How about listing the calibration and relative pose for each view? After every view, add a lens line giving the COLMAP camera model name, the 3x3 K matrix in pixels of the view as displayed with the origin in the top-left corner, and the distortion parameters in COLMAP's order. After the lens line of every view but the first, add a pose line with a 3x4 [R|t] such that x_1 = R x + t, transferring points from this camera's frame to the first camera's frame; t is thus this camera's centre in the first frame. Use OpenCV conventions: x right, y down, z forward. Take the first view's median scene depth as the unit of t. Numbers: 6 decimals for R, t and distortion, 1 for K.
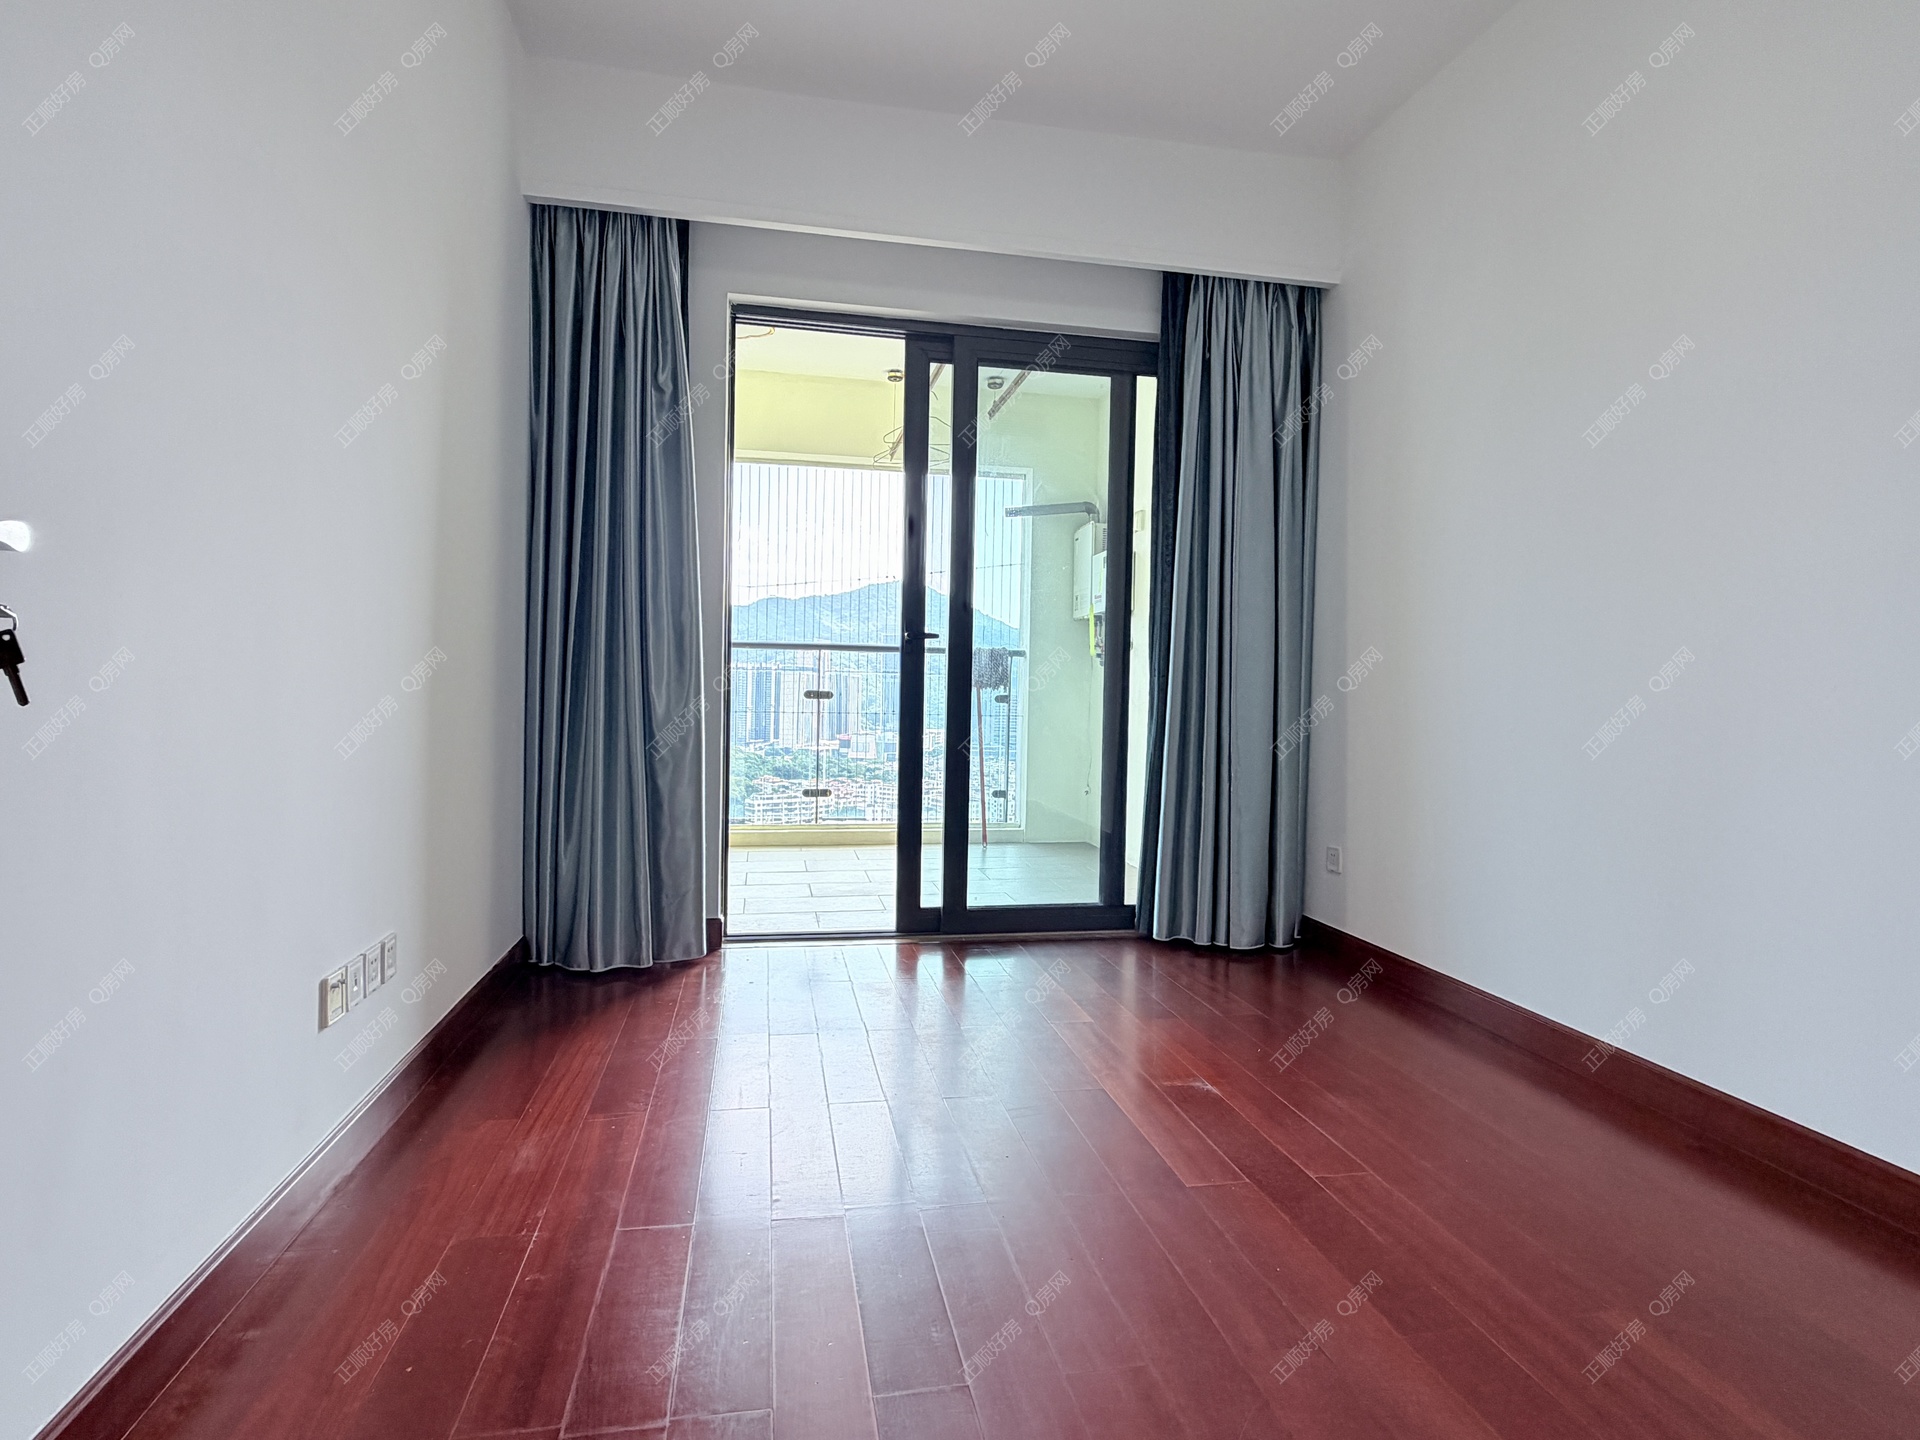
lens RADIAL K [[1012.7, 0, 961.3], [0, 1012.7, 717.7], [0, 0, 1]] dist [0.000942, 0.000012]
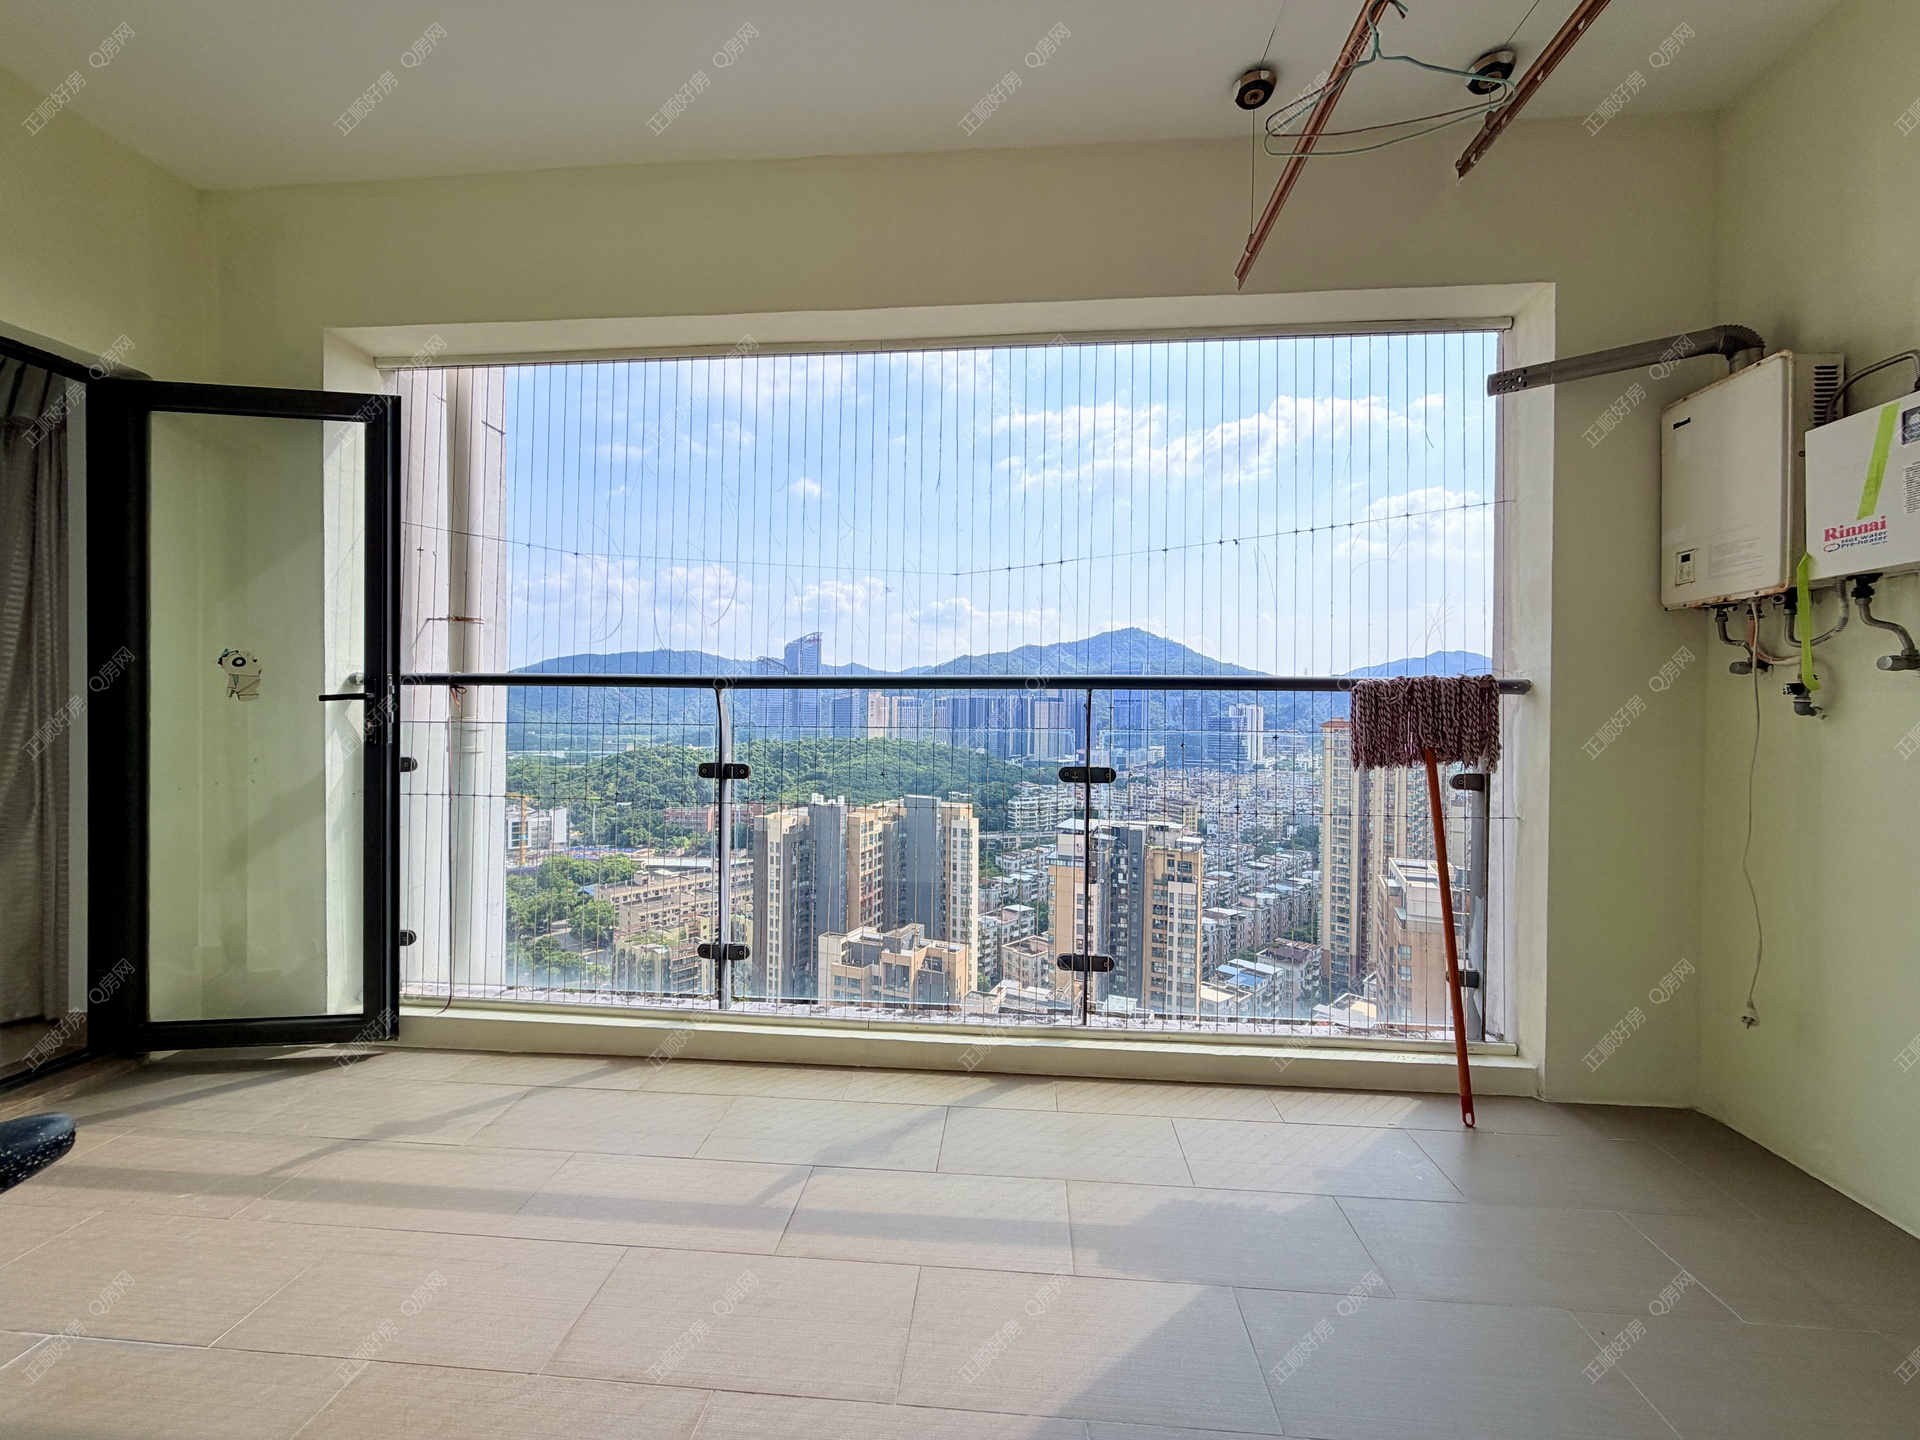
lens RADIAL K [[767.8, 0, 958.5], [0, 767.8, 713.6], [0, 0, 1]] dist [0.000431, 0.000022]
pose [[0.962279, -0.012939, -0.271758, -0.096705], [0.004921, 0.999533, -0.030165, -0.042708], [0.272022, 0.027690, 0.961893, 0.598370]]
